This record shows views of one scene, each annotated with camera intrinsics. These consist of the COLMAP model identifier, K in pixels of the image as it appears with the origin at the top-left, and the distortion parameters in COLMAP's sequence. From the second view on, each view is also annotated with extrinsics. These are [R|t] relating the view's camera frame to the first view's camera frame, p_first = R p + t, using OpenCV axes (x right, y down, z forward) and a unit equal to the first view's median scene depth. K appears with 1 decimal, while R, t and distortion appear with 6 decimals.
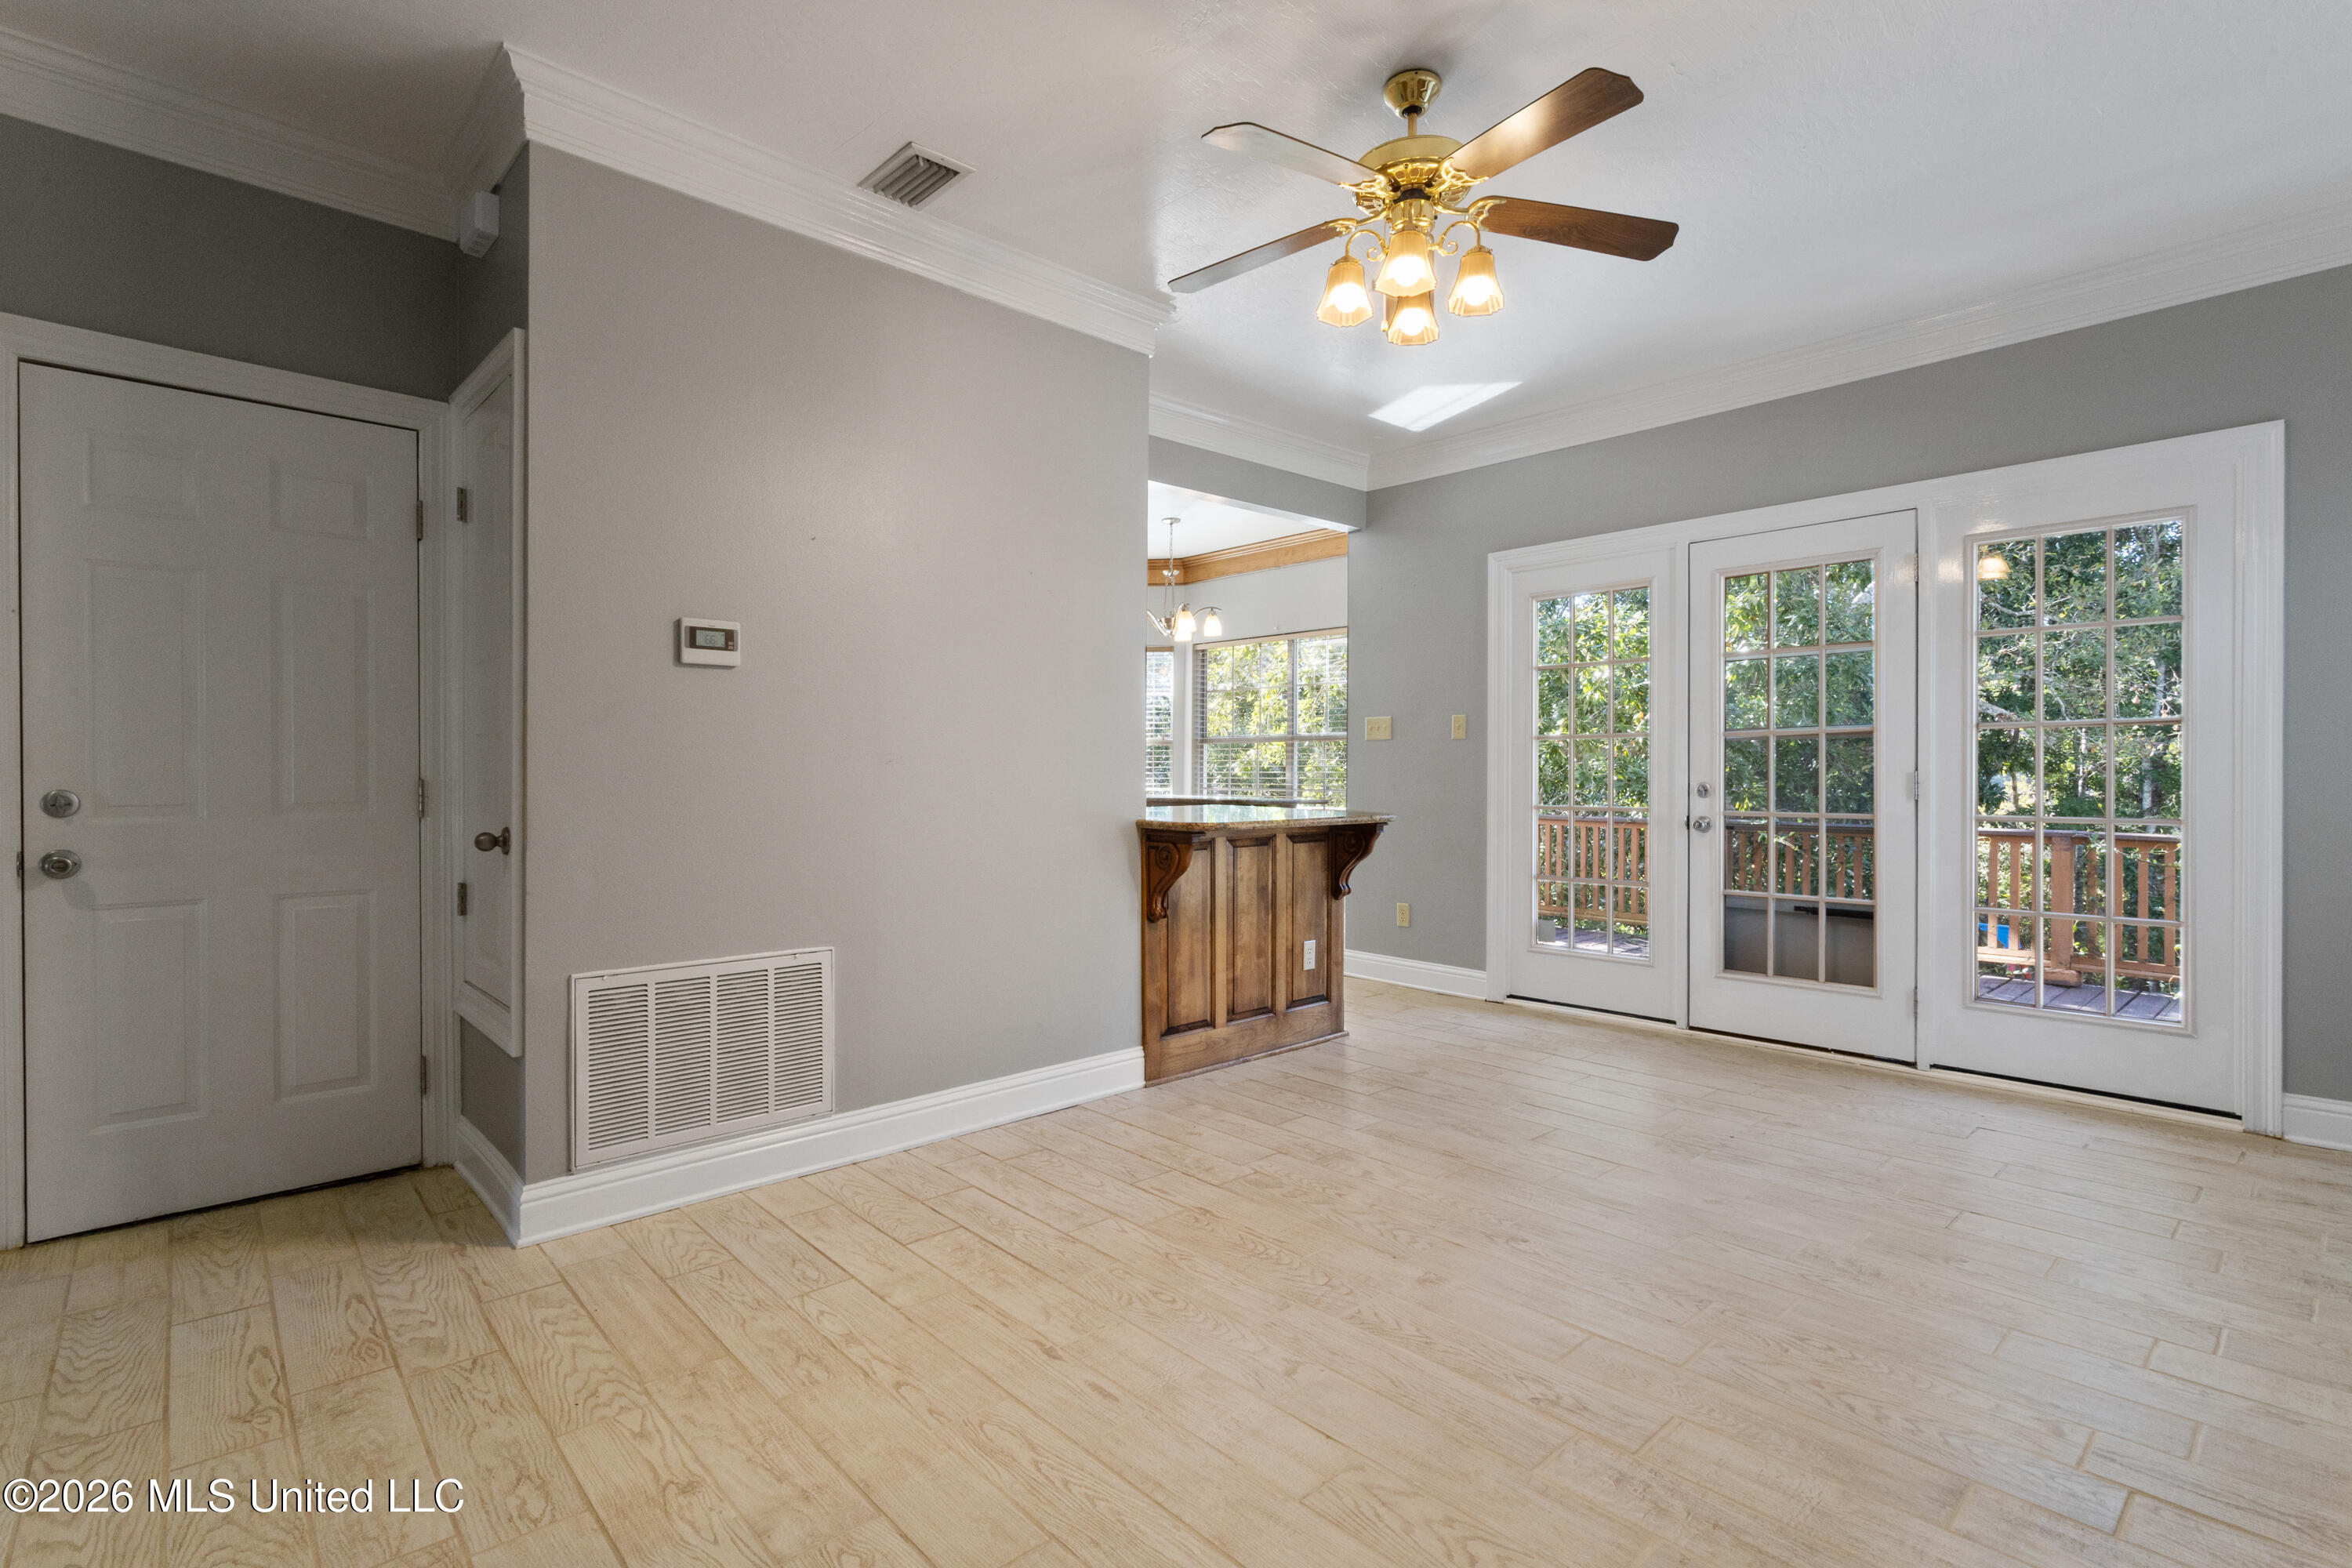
lens RADIAL K [[1107.0, 0, 1170.5], [0, 1107.0, 777.6], [0, 0, 1]] dist [0.001443, 0.000074]
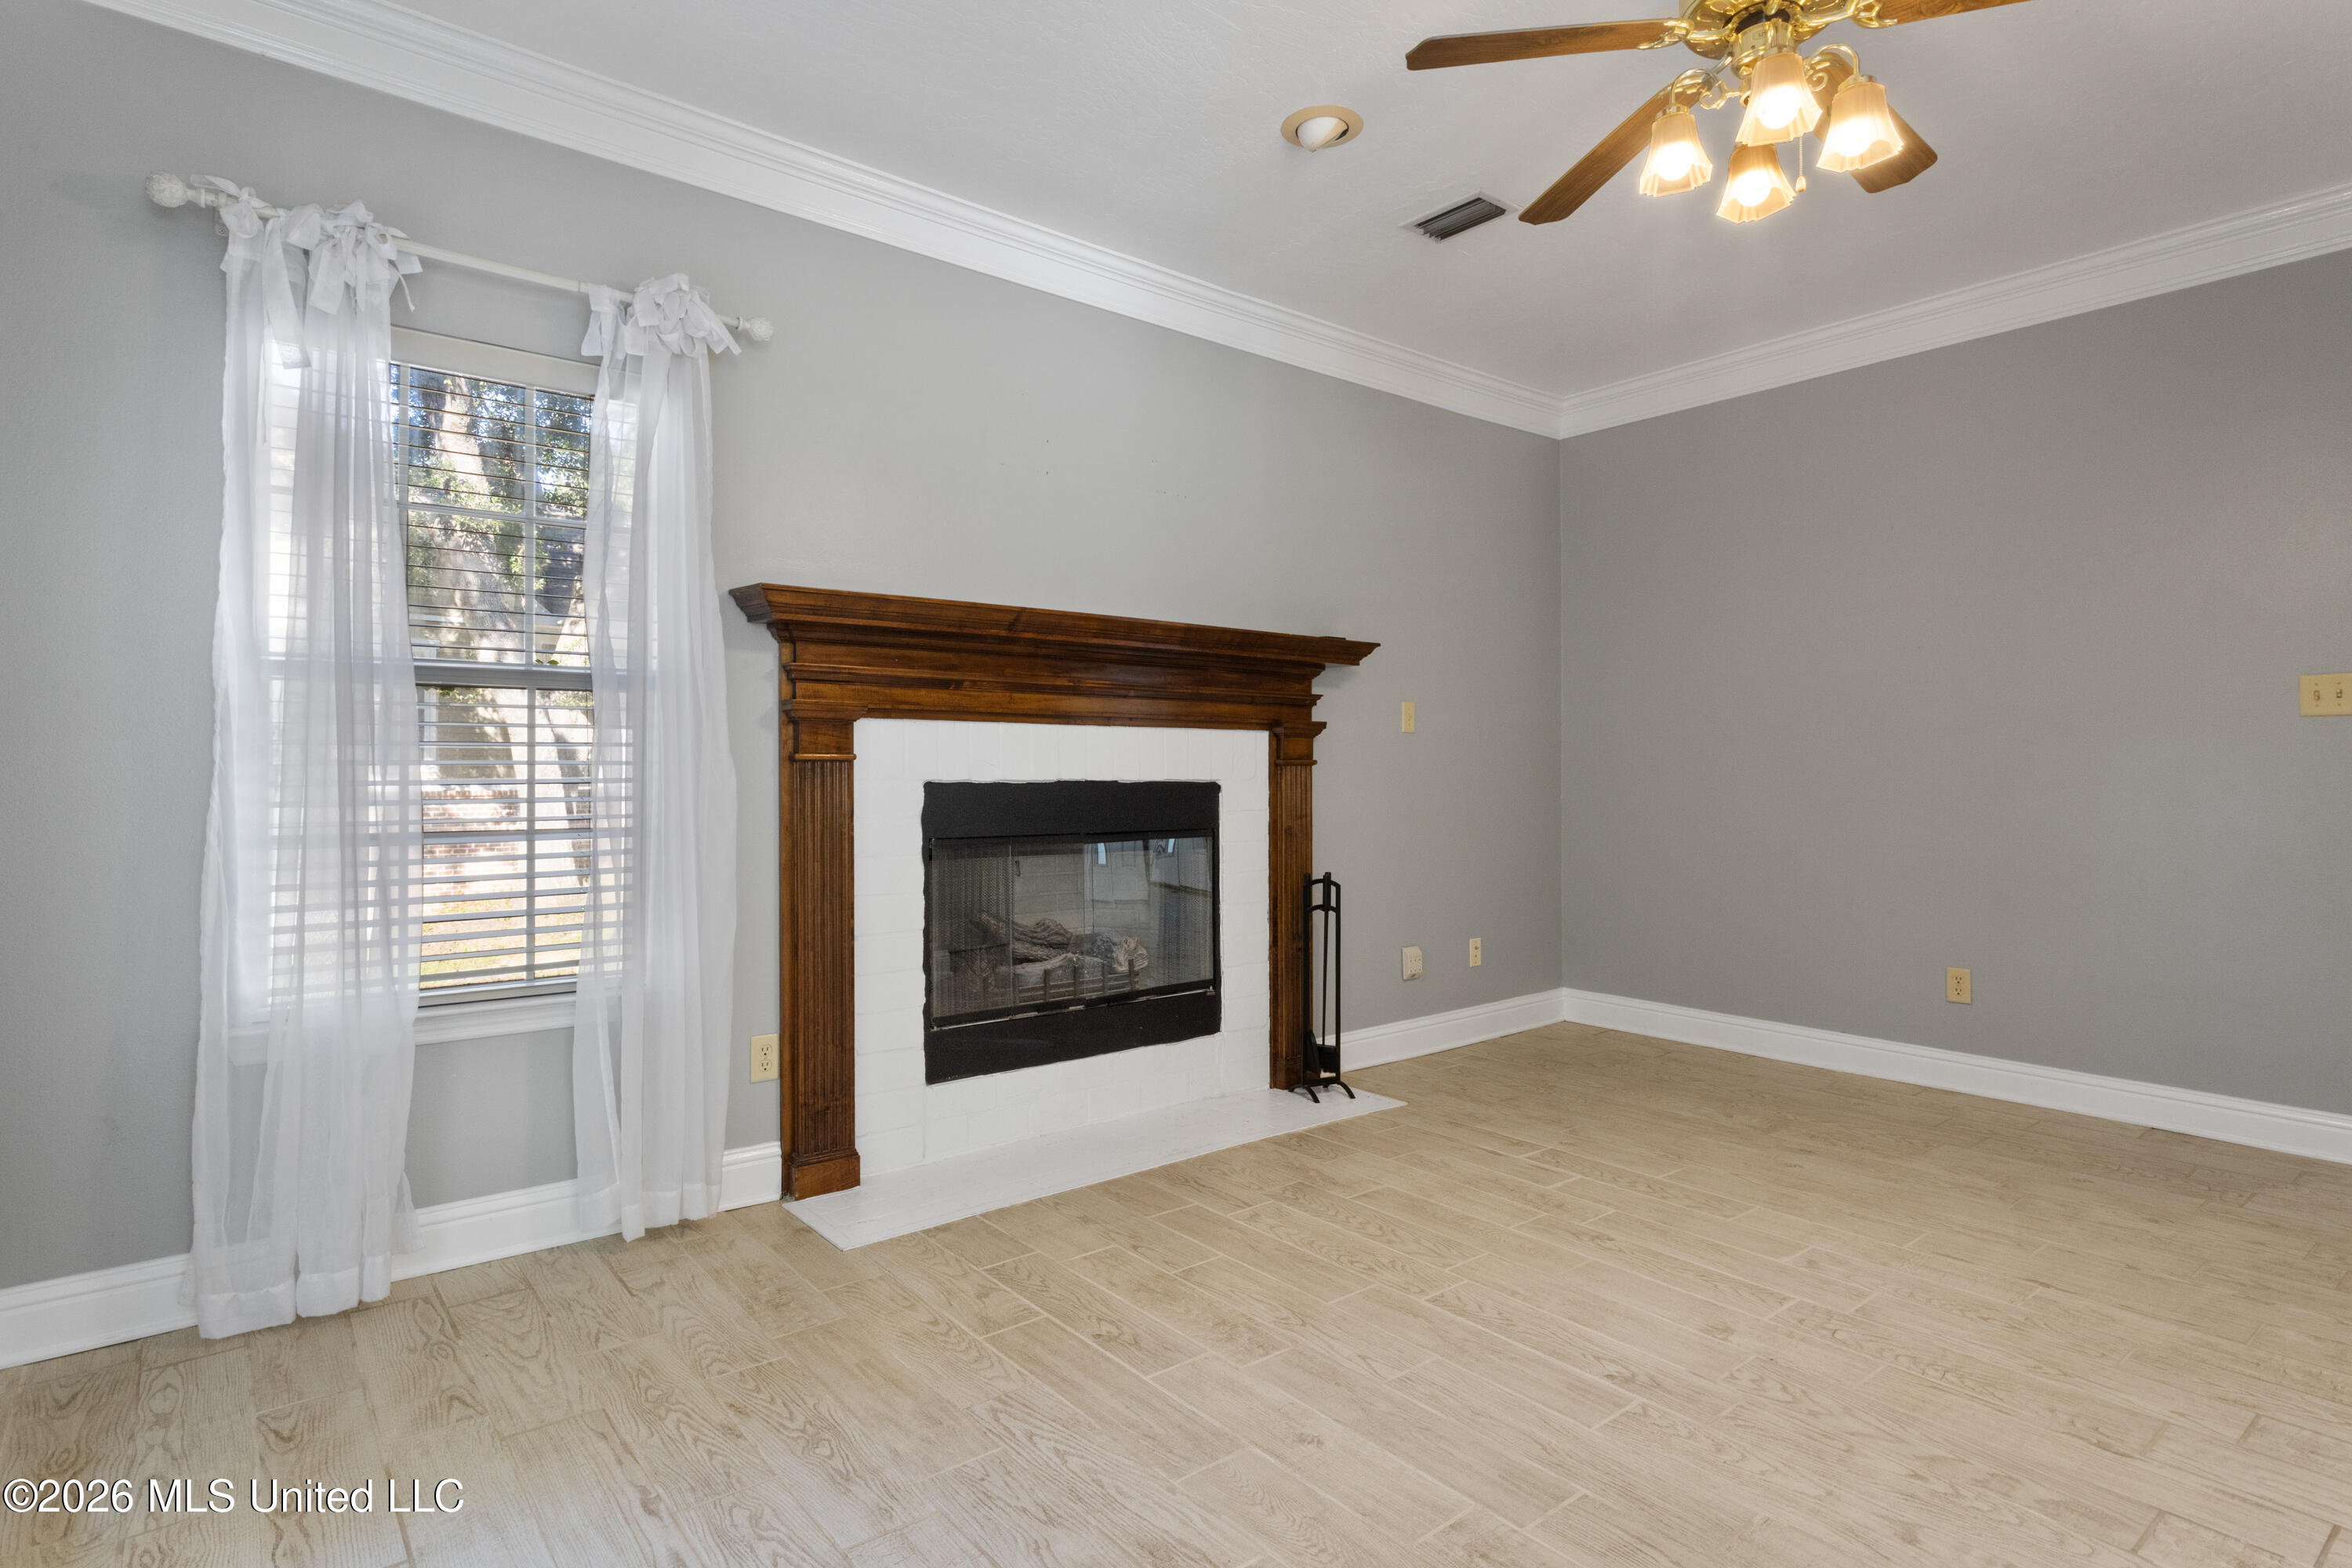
lens RADIAL K [[1205.8, 0, 1174.9], [0, 1205.8, 764.9], [0, 0, 1]] dist [-0.000053, 0.000926]
pose [[-0.998051, -0.001057, 0.062396, 0.401937], [-0.001012, 0.999999, 0.000749, -0.008681], [-0.062397, 0.000685, -0.998051, 1.307351]]
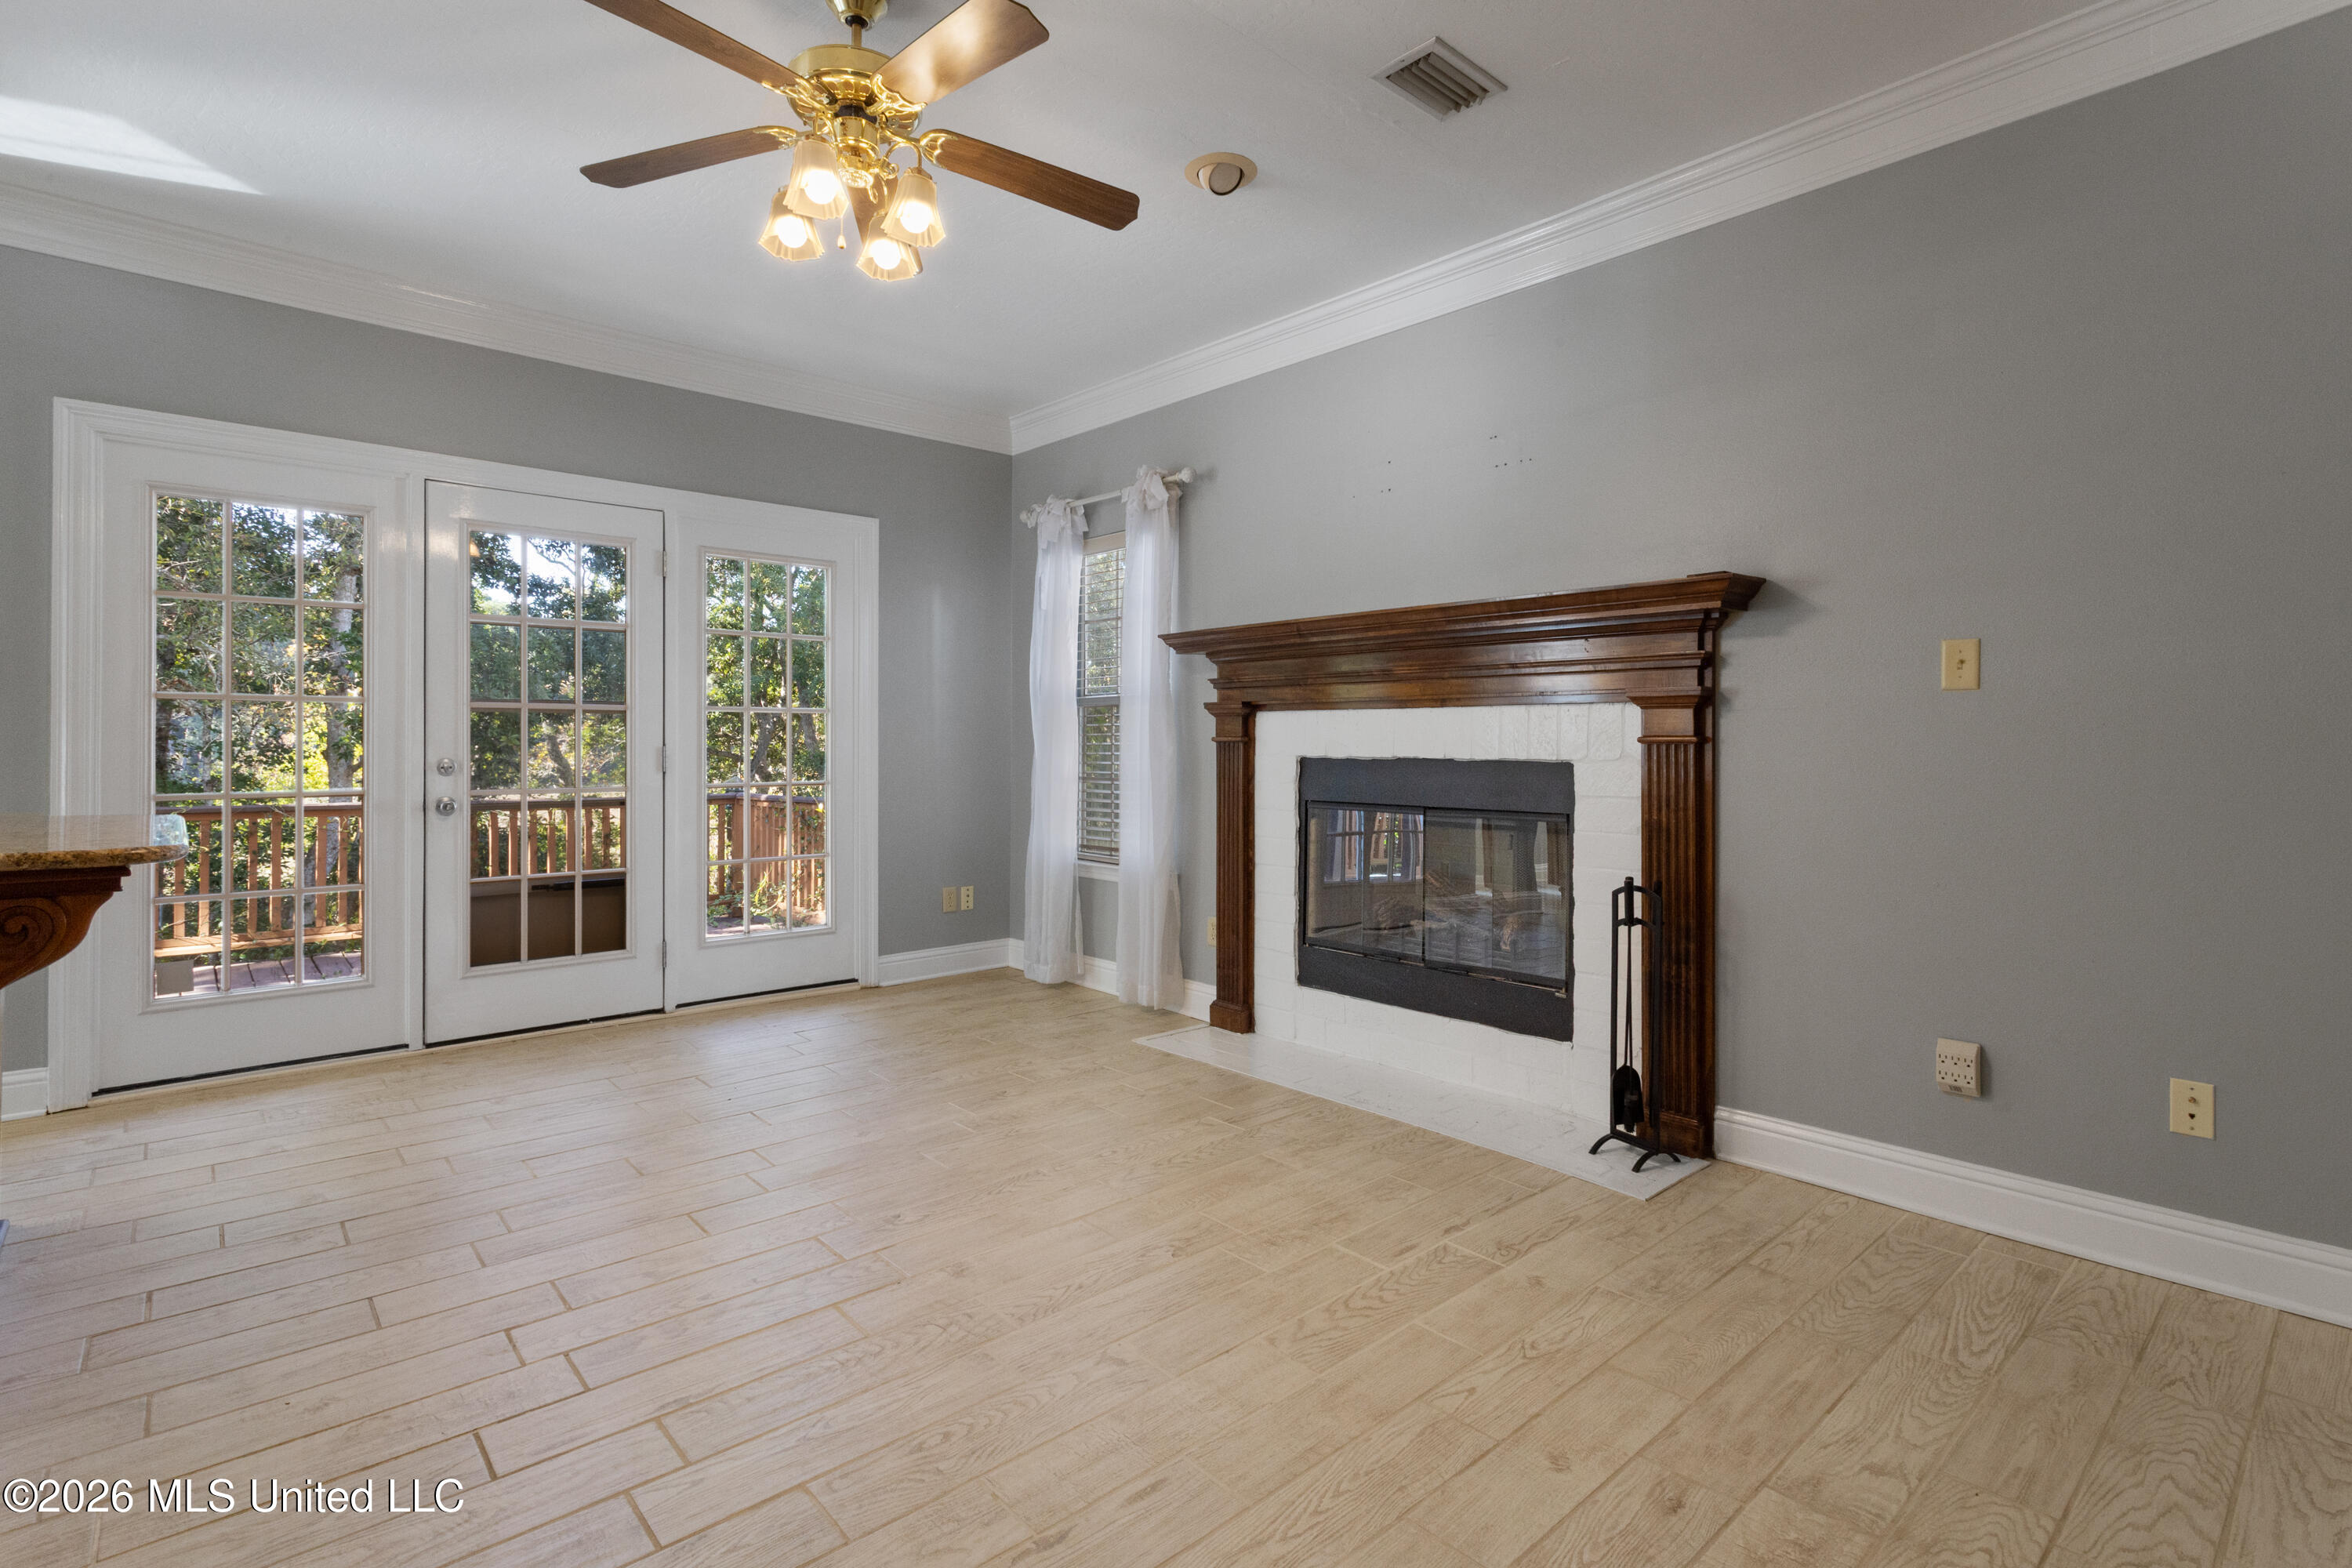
lens RADIAL K [[1114.3, 0, 1172.5], [0, 1114.3, 756.8], [0, 0, 1]] dist [0.001183, 0.000656]
pose [[0.007399, -0.008989, 0.999932, -0.481235], [0.002272, 0.999957, 0.008973, -0.005298], [-0.999970, 0.002206, 0.007420, 0.519190]]
